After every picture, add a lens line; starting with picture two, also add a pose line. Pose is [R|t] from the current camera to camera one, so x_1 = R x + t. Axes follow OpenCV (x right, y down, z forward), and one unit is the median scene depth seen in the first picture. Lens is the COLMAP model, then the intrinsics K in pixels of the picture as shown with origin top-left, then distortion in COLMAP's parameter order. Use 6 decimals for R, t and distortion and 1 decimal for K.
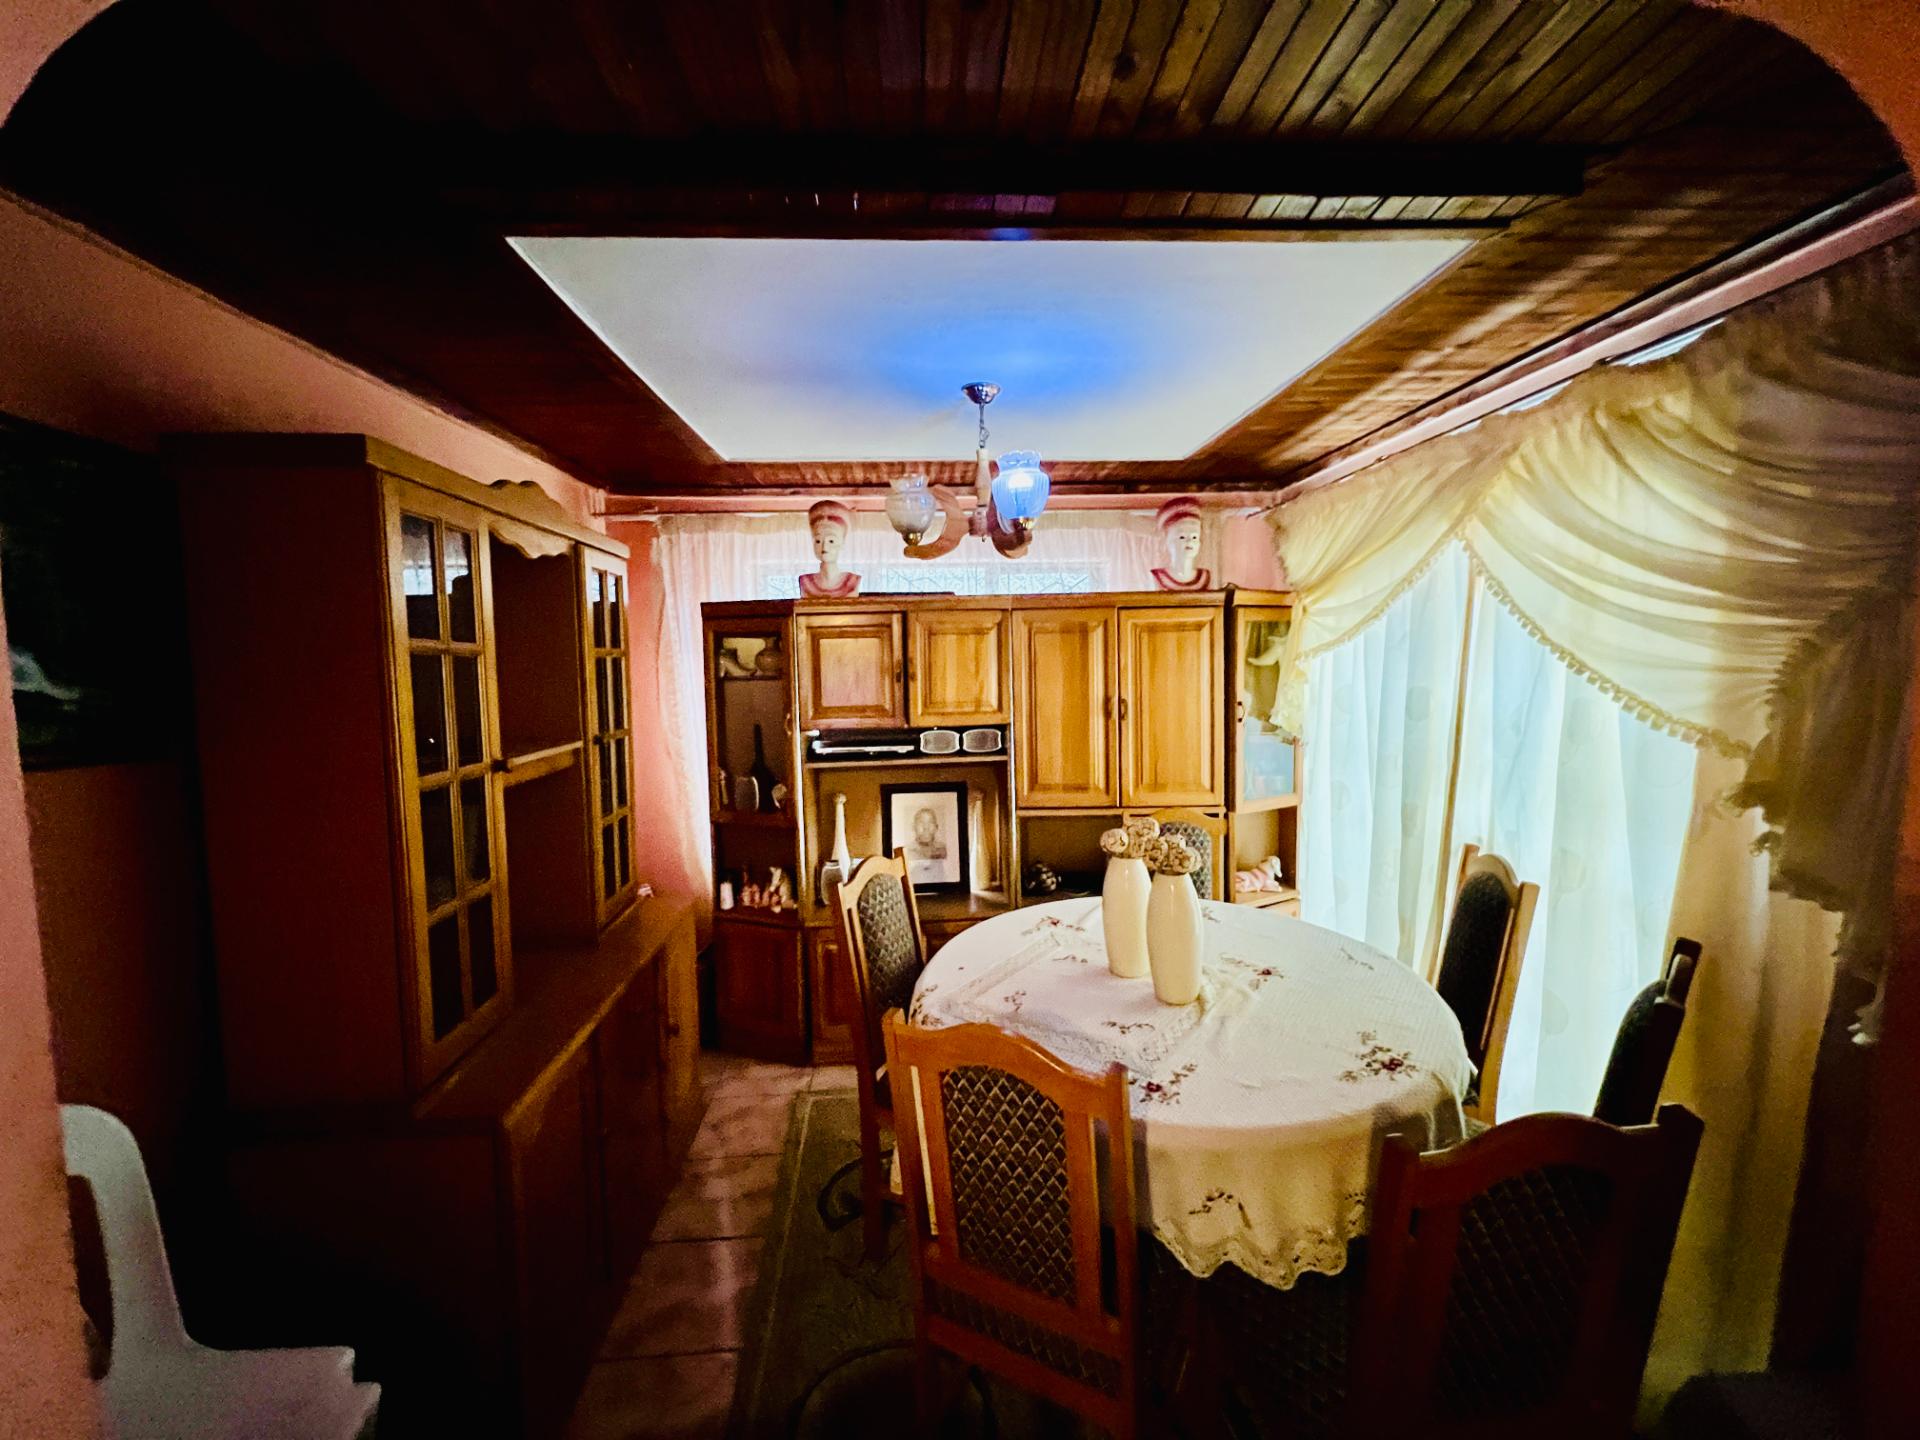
lens RADIAL K [[771.6, 0, 958.0], [0, 771.6, 710.0], [0, 0, 1]] dist [0.009796, 0.000064]
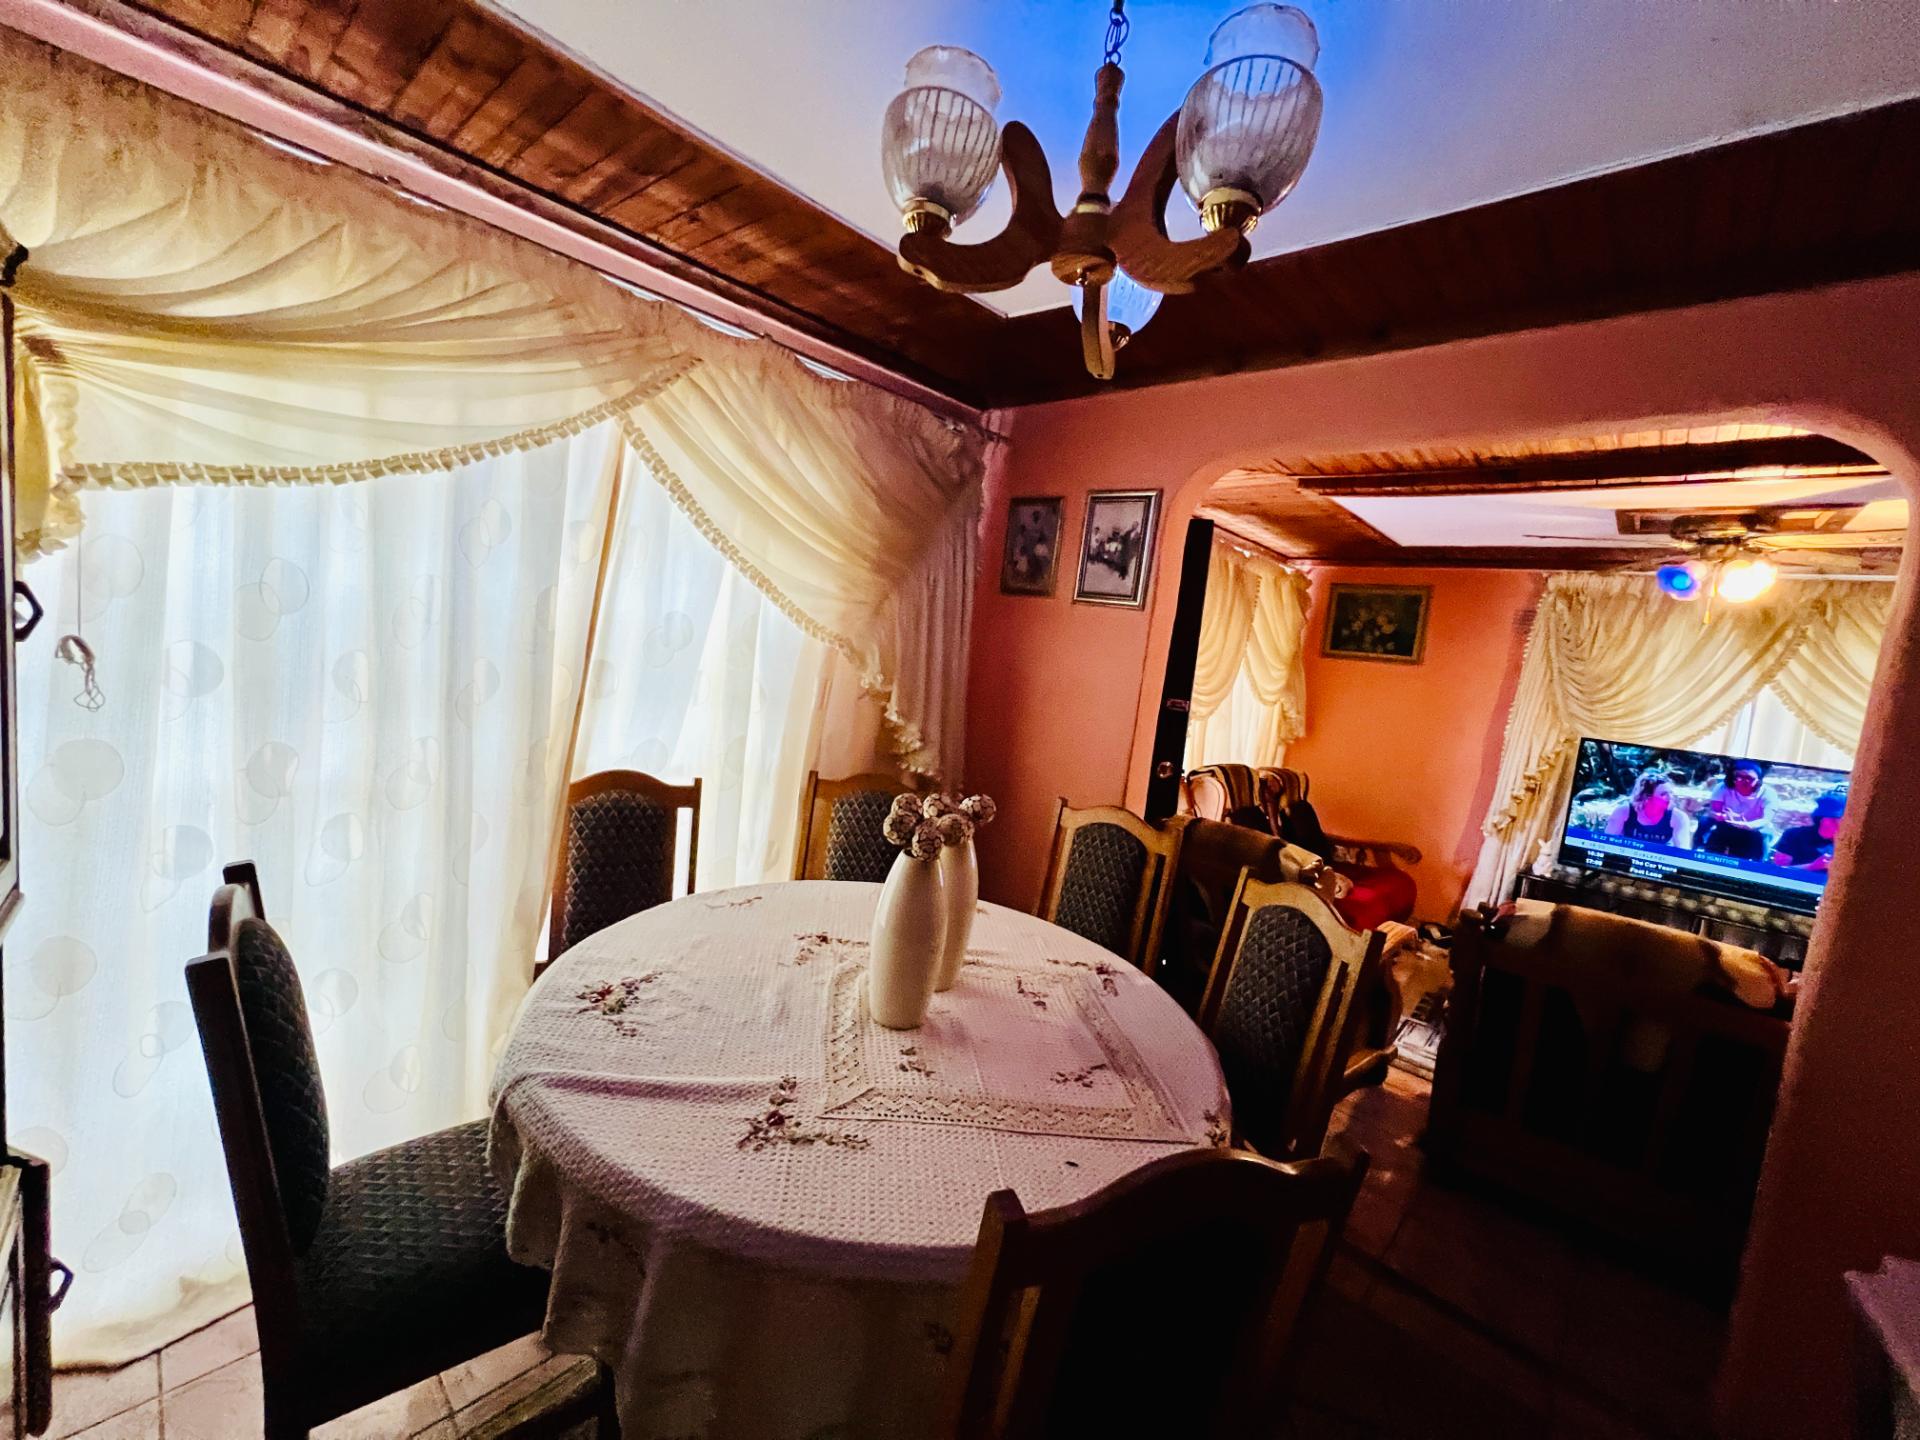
lens RADIAL K [[771.6, 0, 959.2], [0, 771.6, 727.8], [0, 0, 1]] dist [0.009796, 0.000064]
pose [[-0.686741, -0.136700, 0.713933, -0.273652], [-0.041469, 0.987926, 0.149273, -0.028945], [-0.725719, 0.072905, -0.684118, 1.378113]]
